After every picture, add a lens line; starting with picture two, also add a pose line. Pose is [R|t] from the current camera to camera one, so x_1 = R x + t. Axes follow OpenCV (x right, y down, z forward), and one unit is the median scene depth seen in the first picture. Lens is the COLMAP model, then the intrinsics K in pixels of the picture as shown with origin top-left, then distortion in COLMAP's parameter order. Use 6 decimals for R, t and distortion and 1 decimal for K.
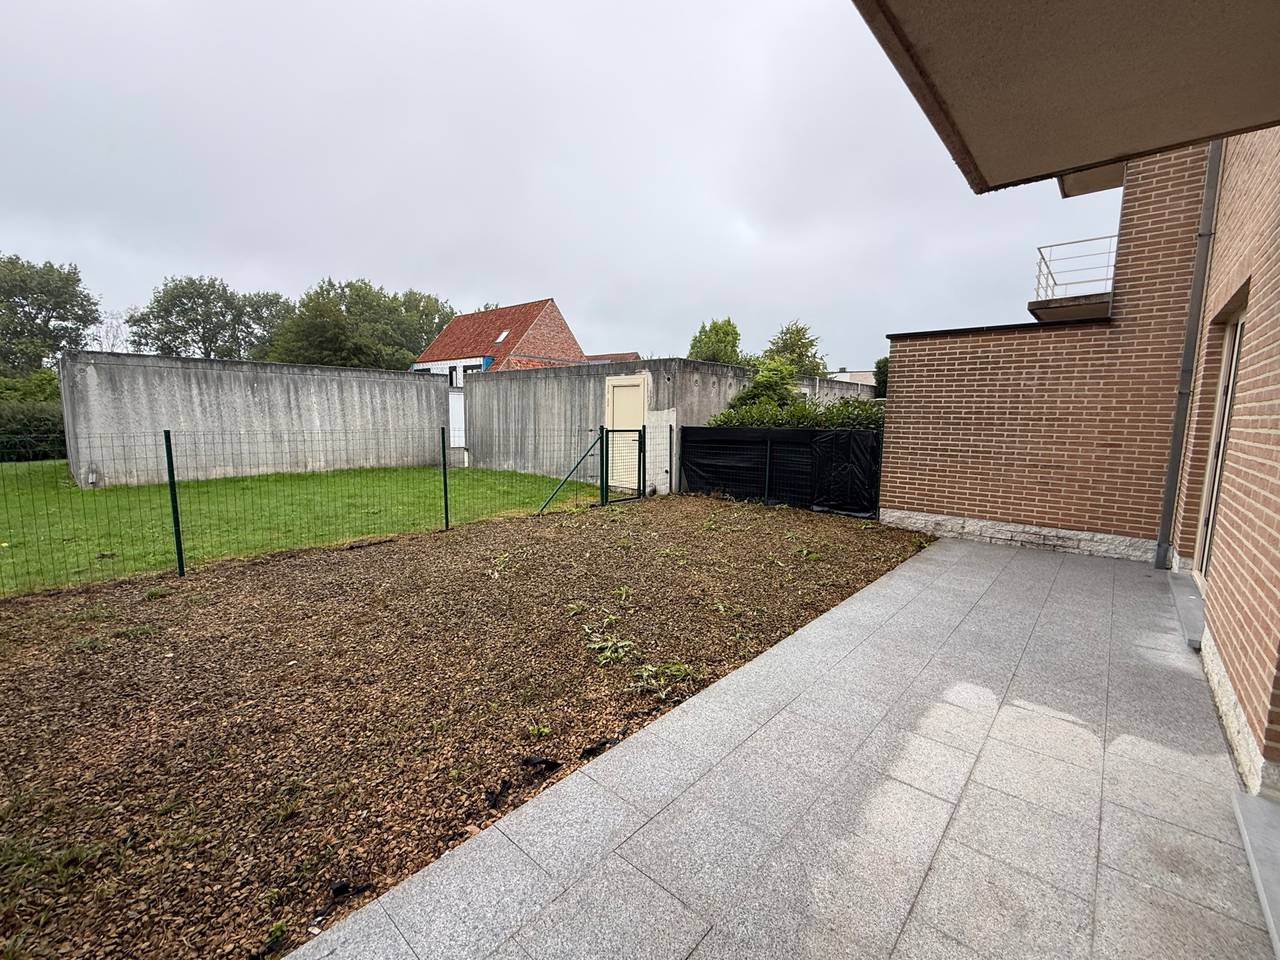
lens RADIAL K [[509.2, 0, 638.0], [0, 509.2, 480.7], [0, 0, 1]] dist [-0.000786, -0.000278]
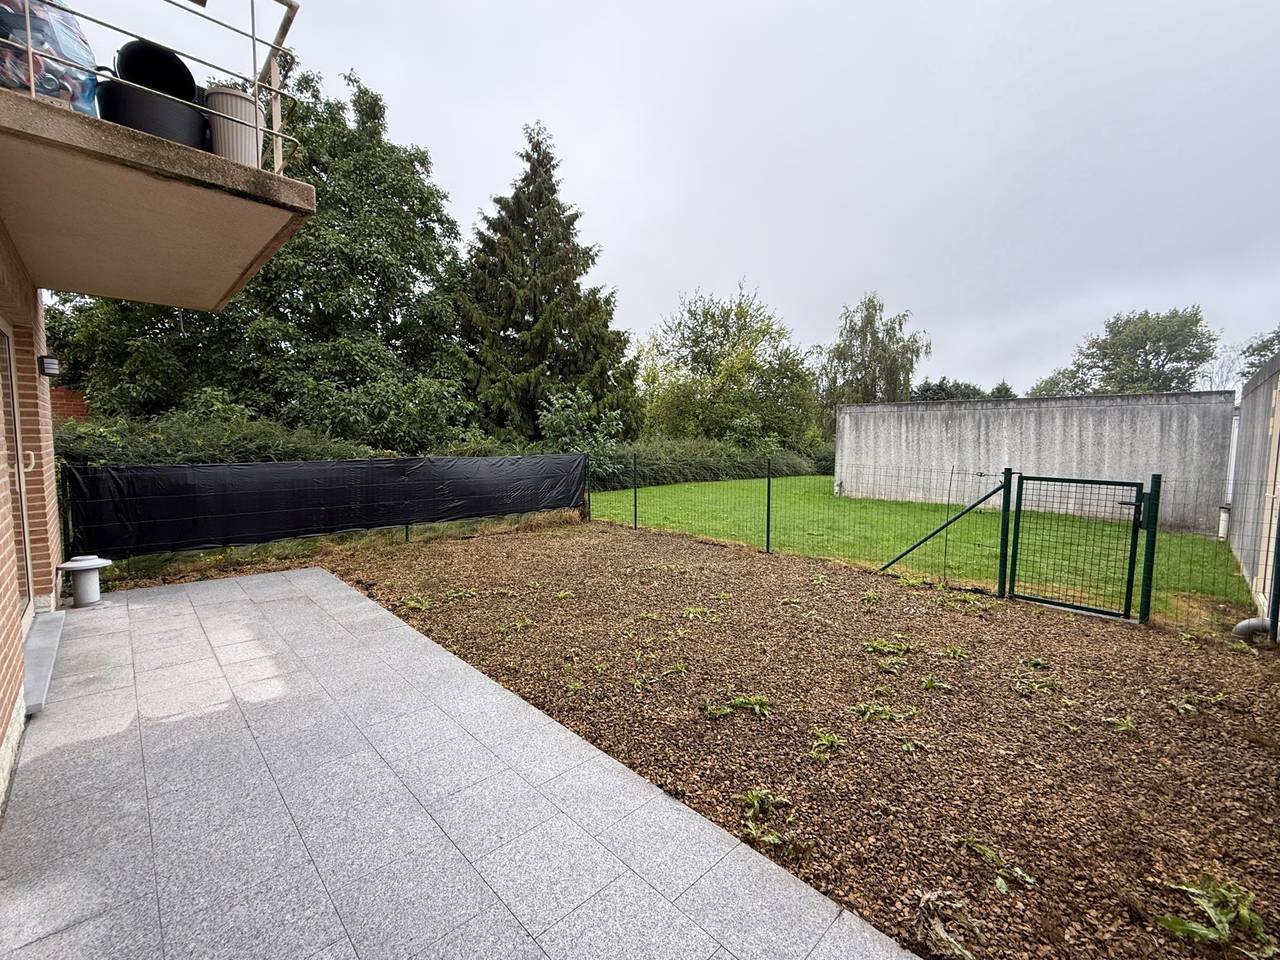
lens RADIAL K [[509.2, 0, 638.0], [0, 509.2, 480.7], [0, 0, 1]] dist [-0.000786, -0.000278]
pose [[-0.009963, 0.071385, -0.997399, 0.374309], [-0.142392, 0.987183, 0.072076, -0.050153], [0.989760, 0.142740, 0.000329, 0.378667]]
